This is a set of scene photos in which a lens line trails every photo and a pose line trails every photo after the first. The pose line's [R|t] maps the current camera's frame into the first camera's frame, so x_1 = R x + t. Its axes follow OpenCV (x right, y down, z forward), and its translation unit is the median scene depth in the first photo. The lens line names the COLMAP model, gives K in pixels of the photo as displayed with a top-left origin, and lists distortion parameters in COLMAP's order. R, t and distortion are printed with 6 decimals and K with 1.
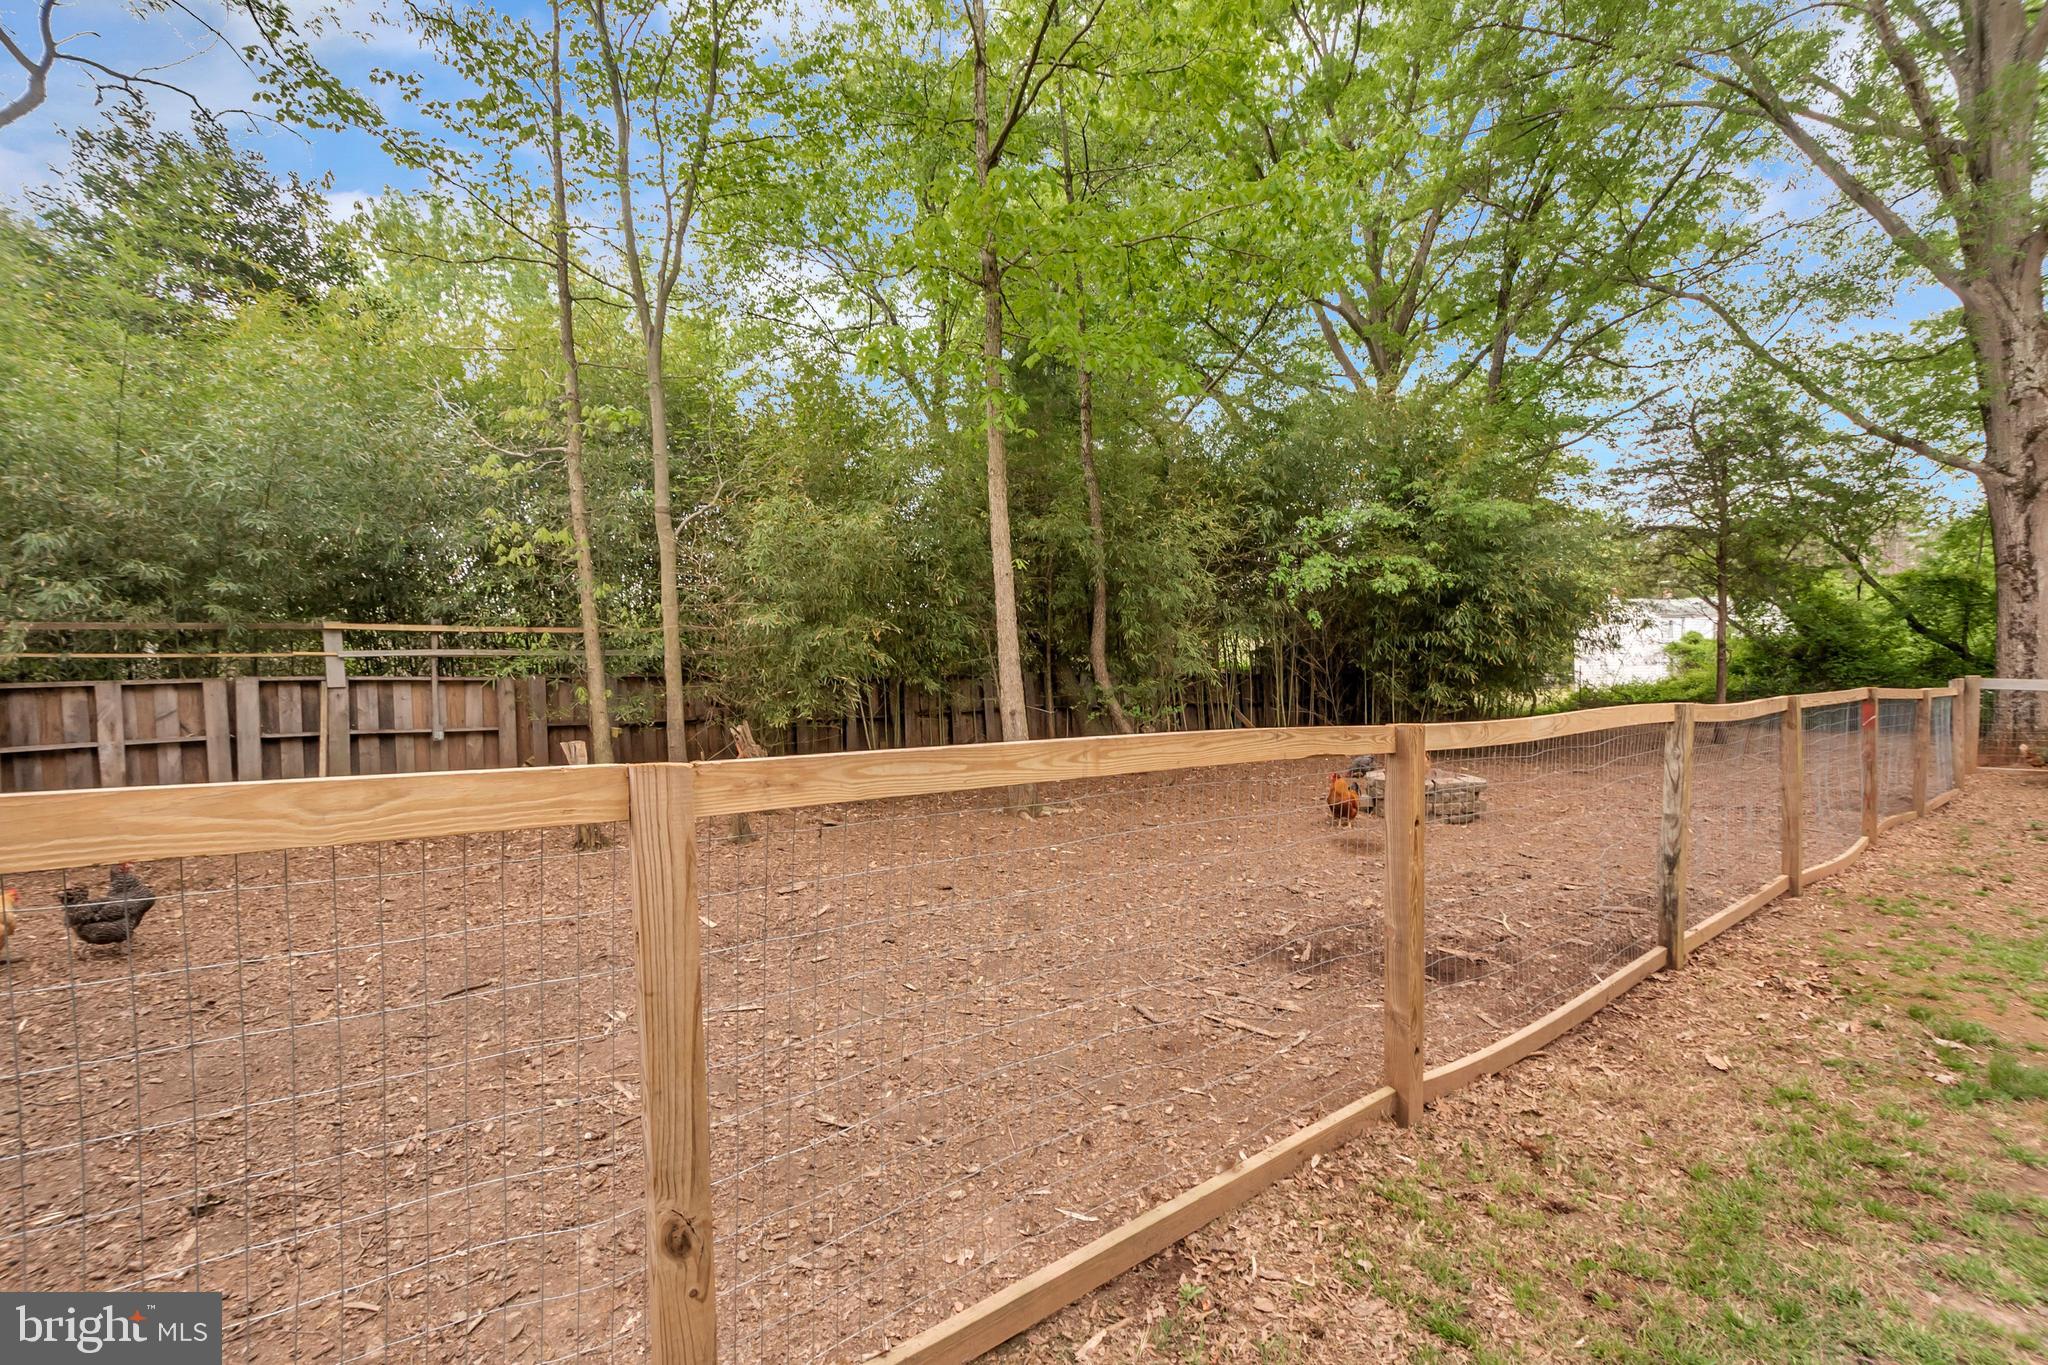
lens RADIAL K [[916.7, 0, 1033.9], [0, 916.7, 705.0], [0, 0, 1]] dist [0.015871, -0.005754]
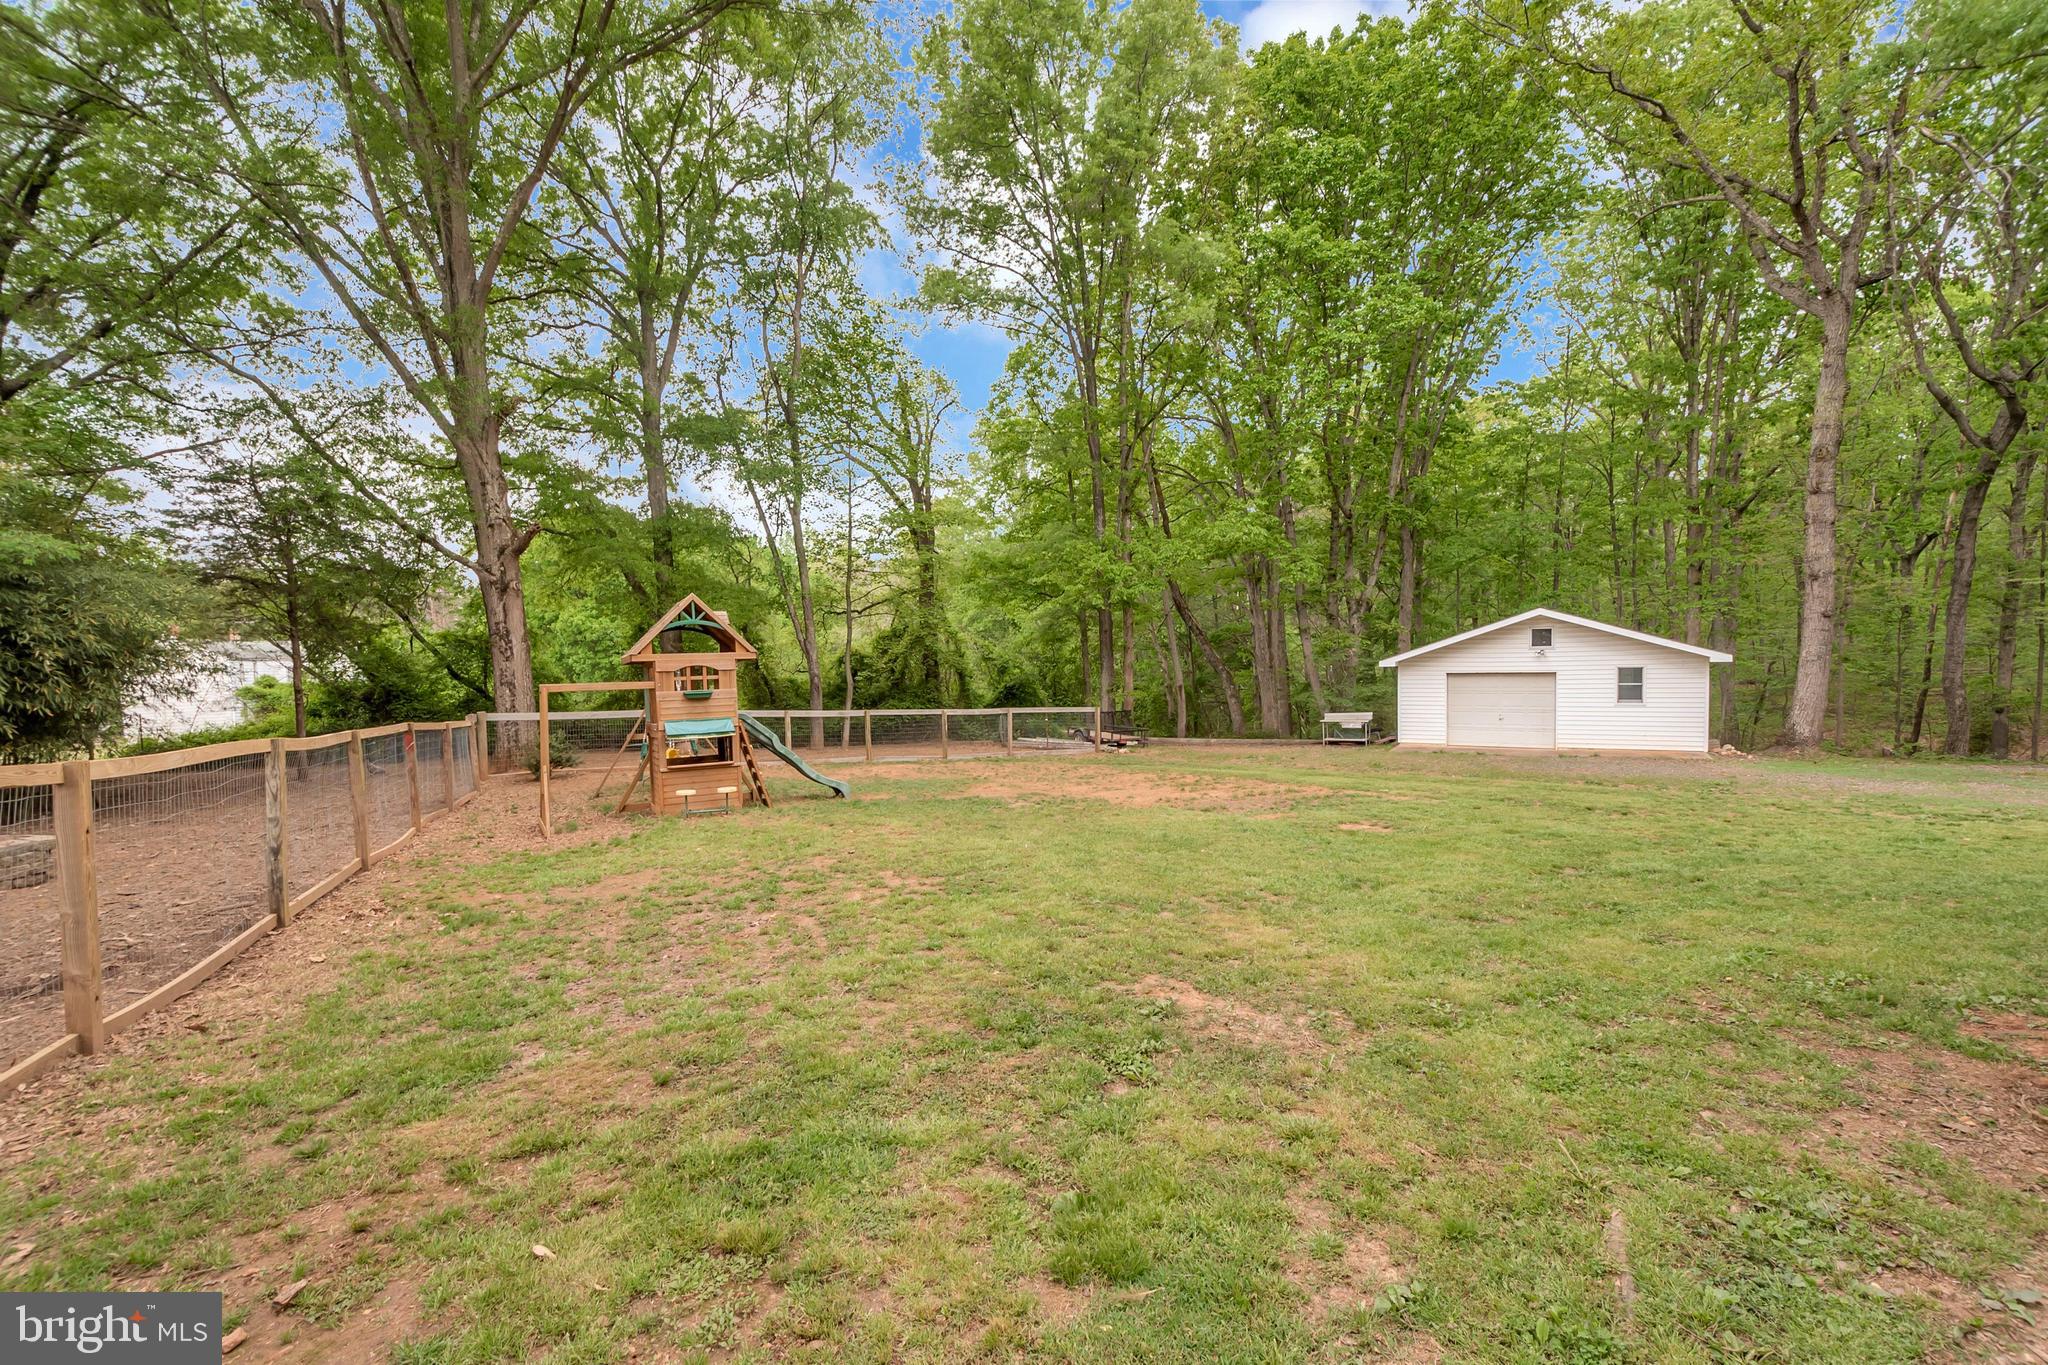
lens RADIAL K [[916.7, 0, 1033.9], [0, 916.7, 705.0], [0, 0, 1]] dist [0.015871, -0.005754]
pose [[0.255502, -0.024293, 0.966503, -0.096163], [0.068971, 0.997595, 0.006841, 0.004637], [-0.964345, 0.064913, 0.256564, -0.127351]]
